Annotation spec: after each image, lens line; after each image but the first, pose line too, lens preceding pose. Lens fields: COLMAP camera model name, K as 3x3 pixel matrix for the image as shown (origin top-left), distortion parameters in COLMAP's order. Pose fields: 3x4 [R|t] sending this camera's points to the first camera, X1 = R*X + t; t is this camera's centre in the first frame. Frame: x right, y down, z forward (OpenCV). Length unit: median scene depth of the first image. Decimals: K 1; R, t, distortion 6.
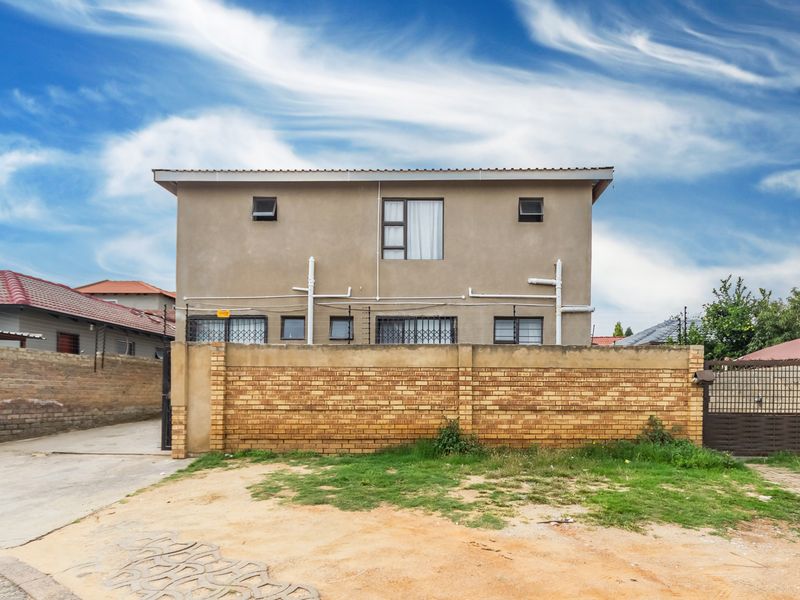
lens RADIAL K [[351.2, 0, 400.0], [0, 351.2, 365.0], [0, 0, 1]] dist [-0.003890, -0.000233]
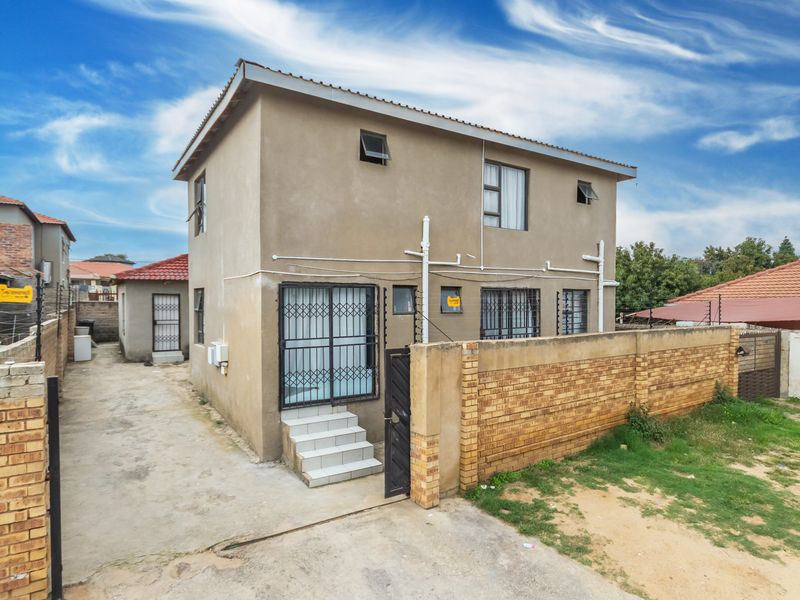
lens RADIAL K [[353.9, 0, 399.8], [0, 353.9, 303.5], [0, 0, 1]] dist [-0.001499, -0.000573]
pose [[0.902264, 0.004552, 0.431161, -0.678551], [-0.012369, 0.999806, 0.015329, -0.109914], [-0.431008, -0.019164, 0.902145, 0.254341]]
